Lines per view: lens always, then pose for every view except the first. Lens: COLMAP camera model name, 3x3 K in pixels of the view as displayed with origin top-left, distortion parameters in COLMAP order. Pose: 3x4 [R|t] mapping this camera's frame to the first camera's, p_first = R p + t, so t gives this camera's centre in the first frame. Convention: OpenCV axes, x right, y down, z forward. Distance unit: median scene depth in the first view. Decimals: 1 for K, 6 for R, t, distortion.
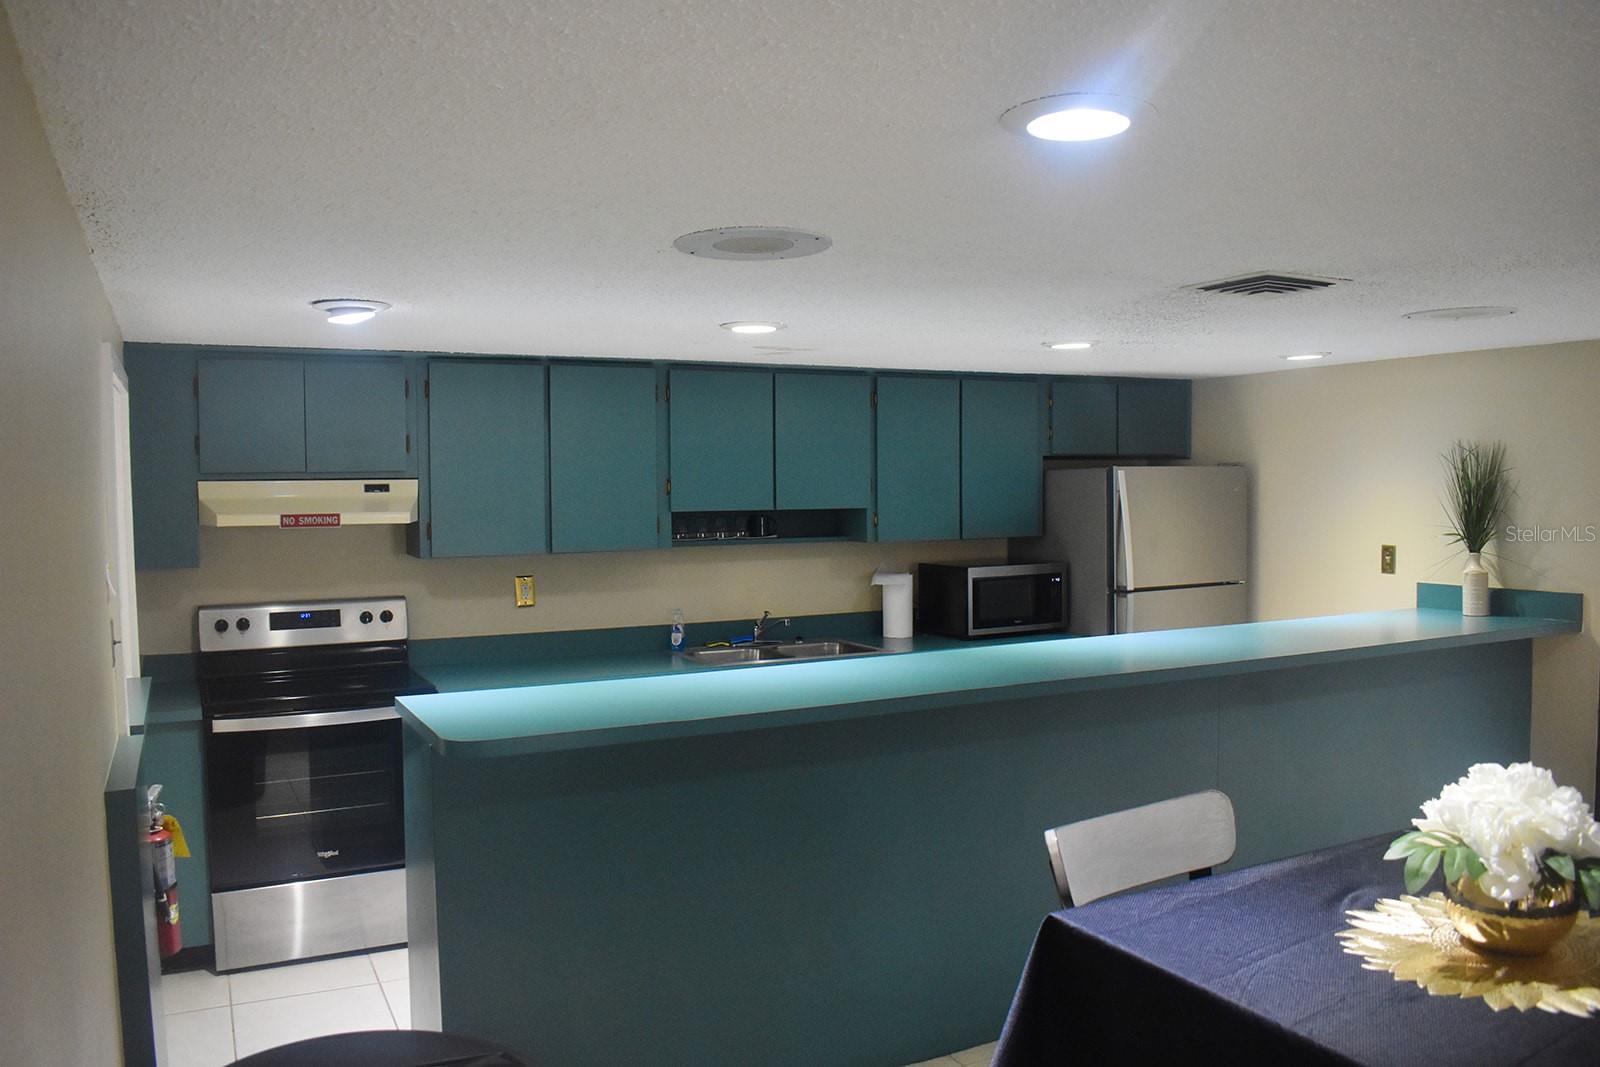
lens RADIAL K [[1254.5, 0, 800.0], [0, 1254.5, 533.5], [0, 0, 1]] dist [0.005403, -0.000425]
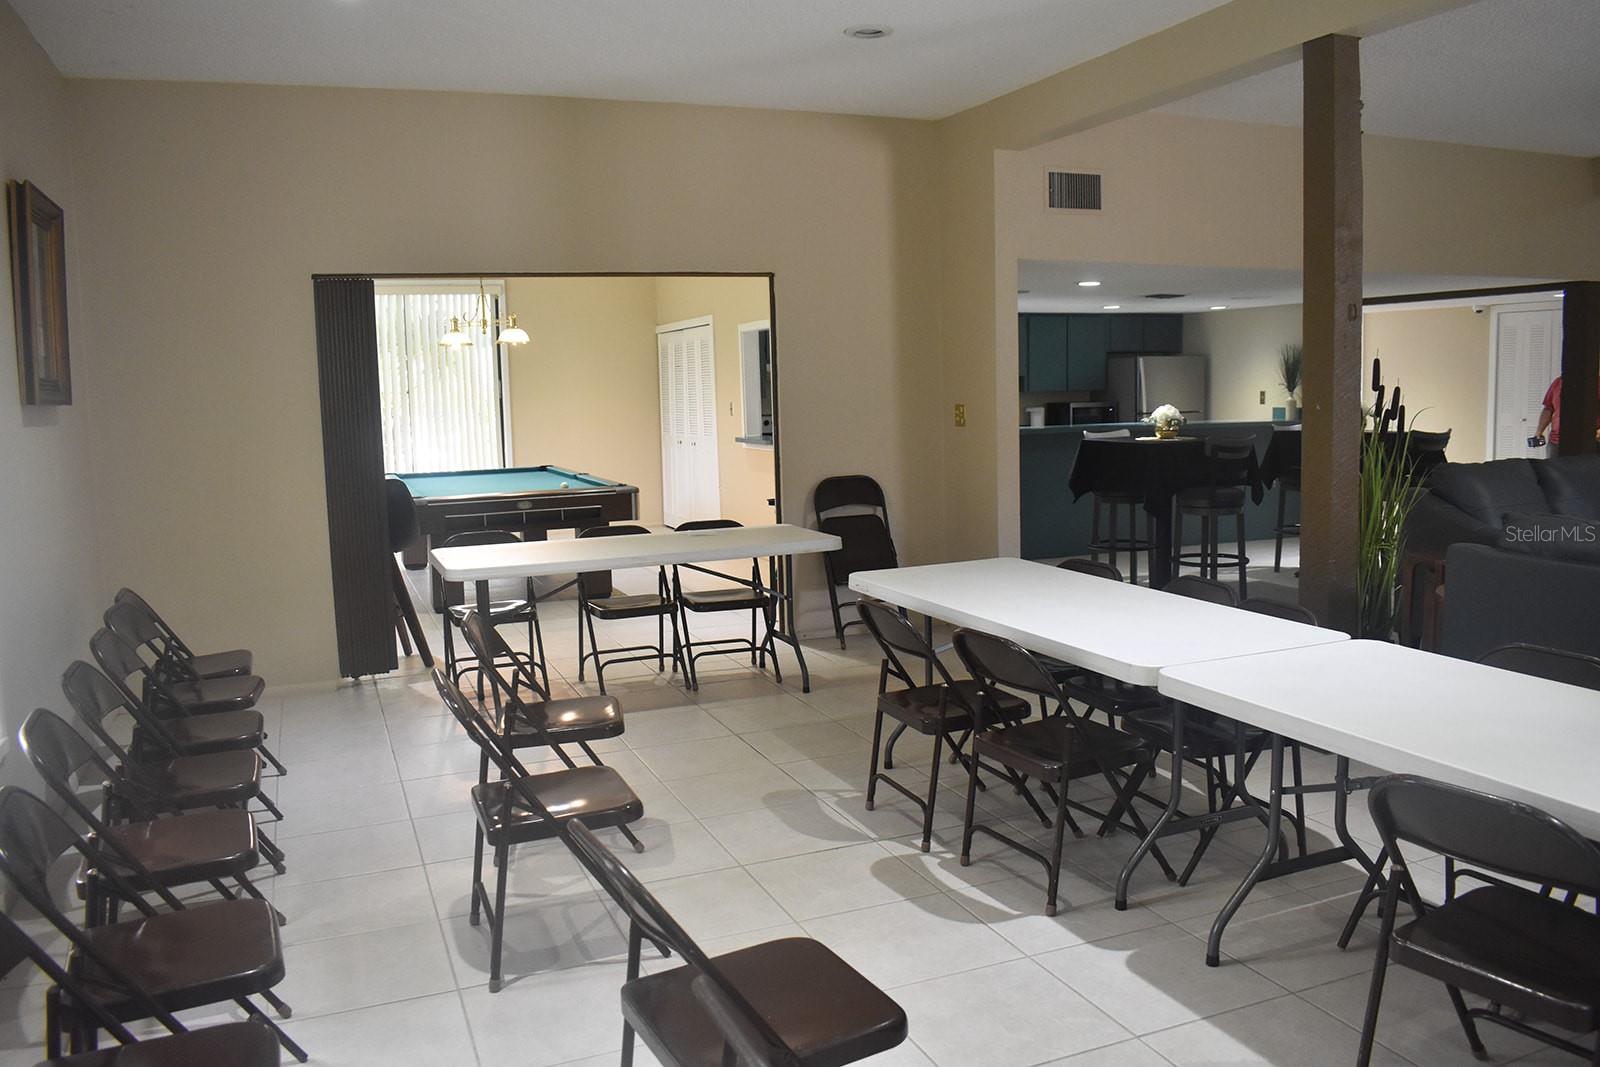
lens RADIAL K [[1254.5, 0, 800.0], [0, 1254.5, 533.5], [0, 0, 1]] dist [0.005403, -0.000425]
pose [[0.995733, -0.000043, -0.092285, -0.150766], [0.007930, 0.996341, 0.085099, 0.069214], [0.091944, -0.085468, 0.992089, -1.383268]]
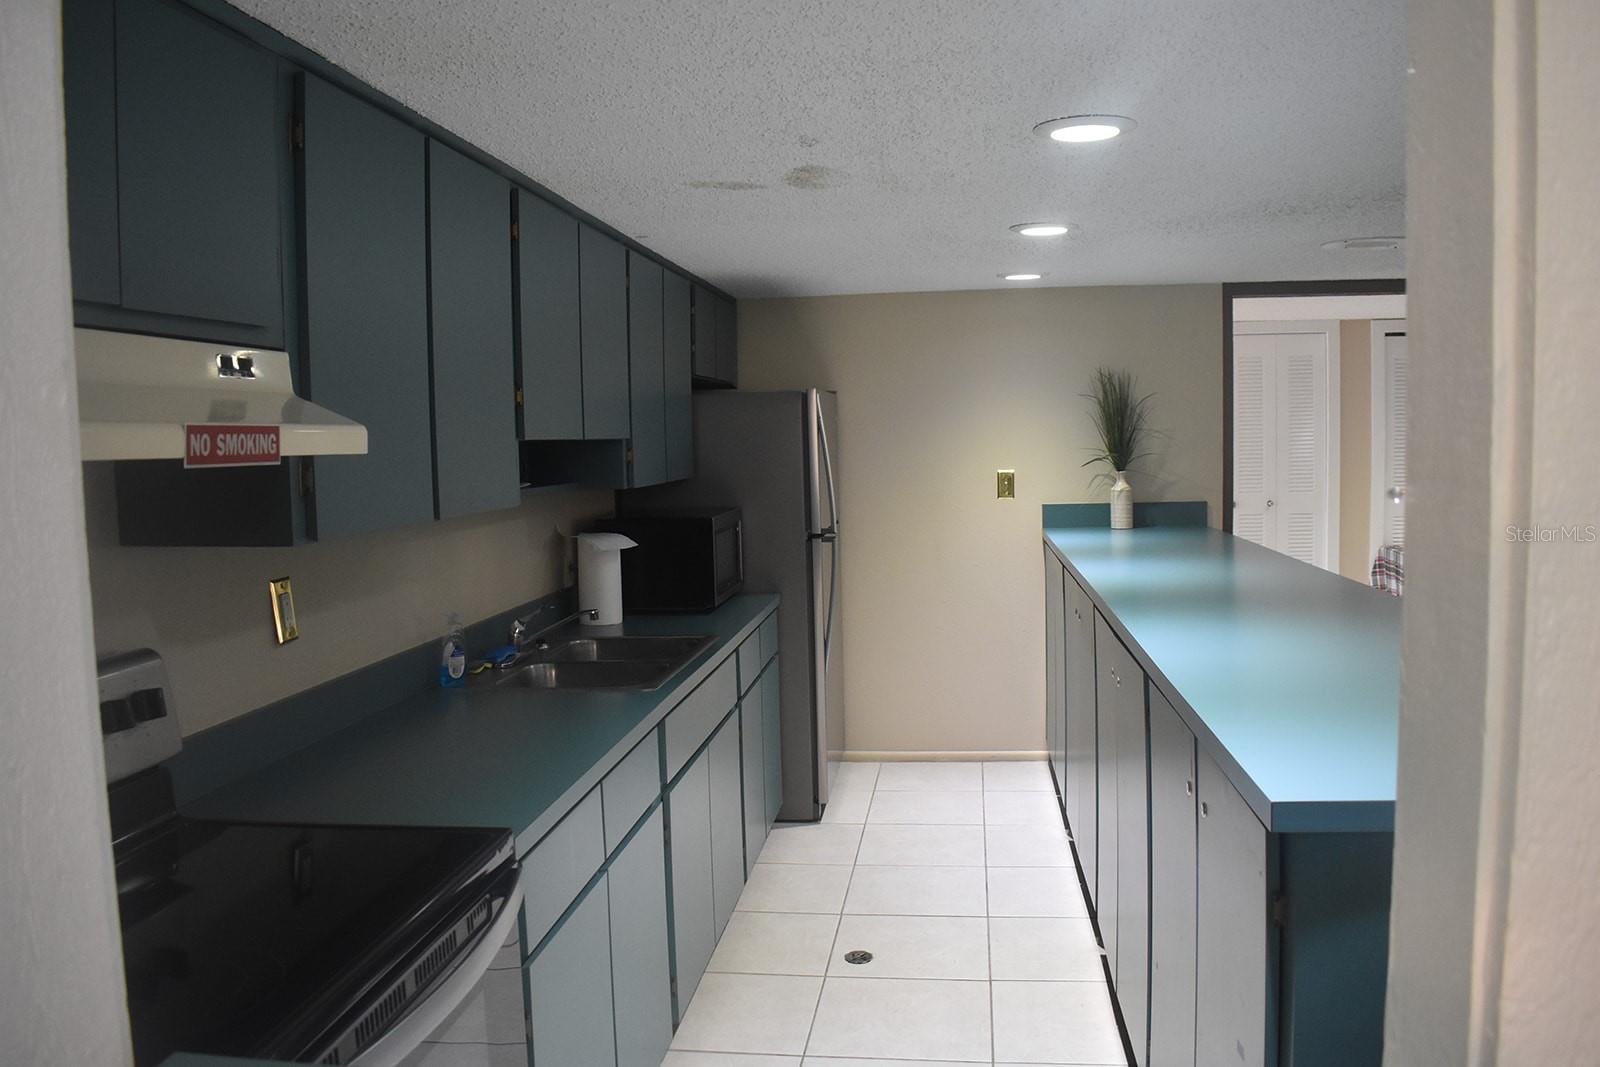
lens RADIAL K [[1254.5, 0, 800.0], [0, 1254.5, 533.5], [0, 0, 1]] dist [0.005403, -0.000425]
pose [[0.574750, -0.065827, 0.815678, -0.500183], [0.049249, 0.997735, 0.045817, 0.005080], [-0.816846, 0.013838, 0.576690, 0.574593]]
